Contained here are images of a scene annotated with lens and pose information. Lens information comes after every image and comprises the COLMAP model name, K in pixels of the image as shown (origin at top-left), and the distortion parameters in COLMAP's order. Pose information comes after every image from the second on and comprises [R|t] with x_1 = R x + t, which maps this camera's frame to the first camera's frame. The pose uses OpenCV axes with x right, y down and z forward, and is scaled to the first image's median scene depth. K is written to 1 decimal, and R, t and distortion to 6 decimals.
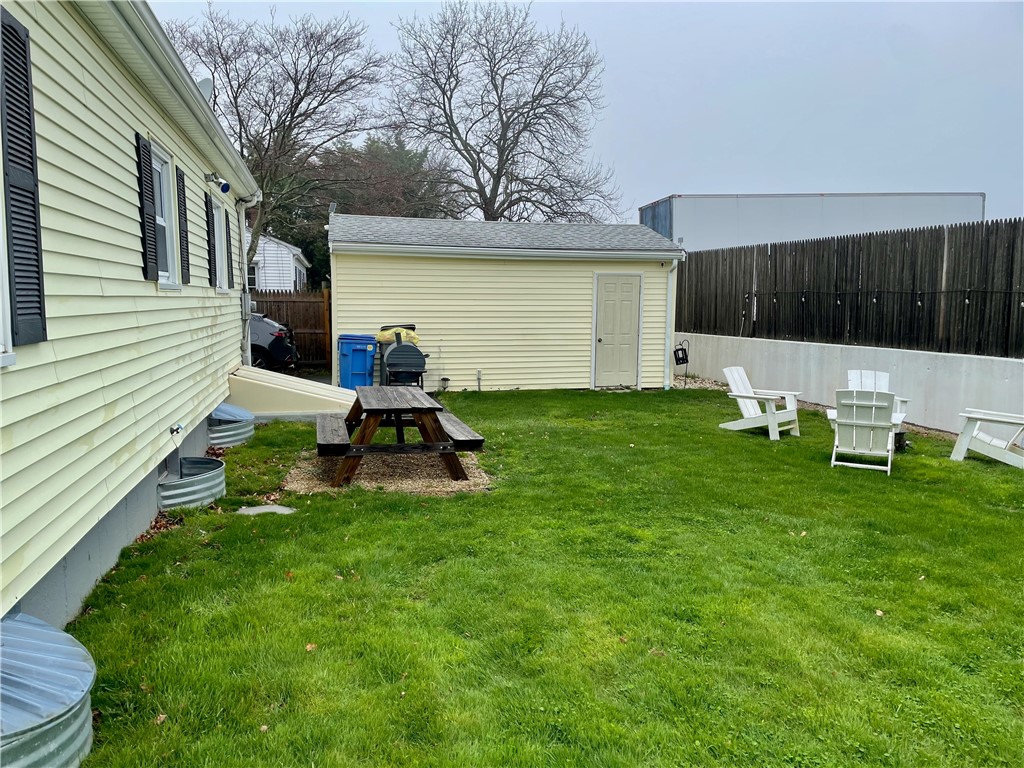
lens RADIAL K [[774.4, 0, 518.1], [0, 774.4, 383.2], [0, 0, 1]] dist [0.083052, -0.106342]
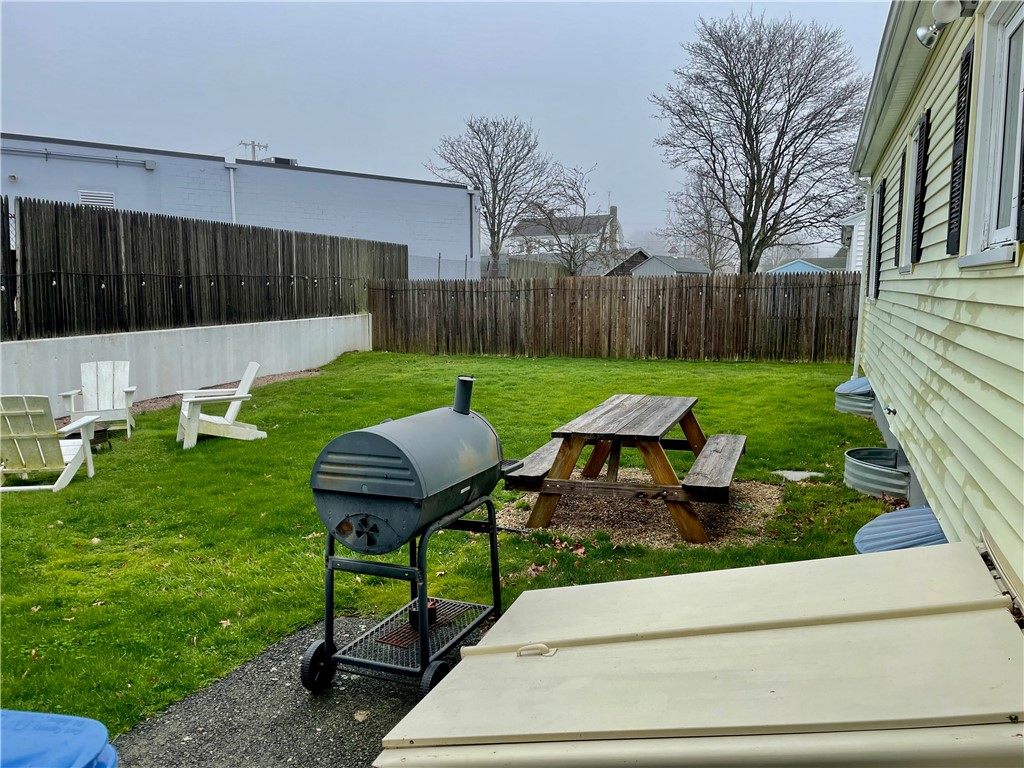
lens RADIAL K [[774.4, 0, 518.1], [0, 774.4, 383.2], [0, 0, 1]] dist [0.083052, -0.106342]
pose [[-0.819377, -0.076972, 0.568063, -0.474869], [0.059142, 0.974306, 0.217325, -0.174174], [-0.570195, 0.211668, -0.793772, 1.605581]]
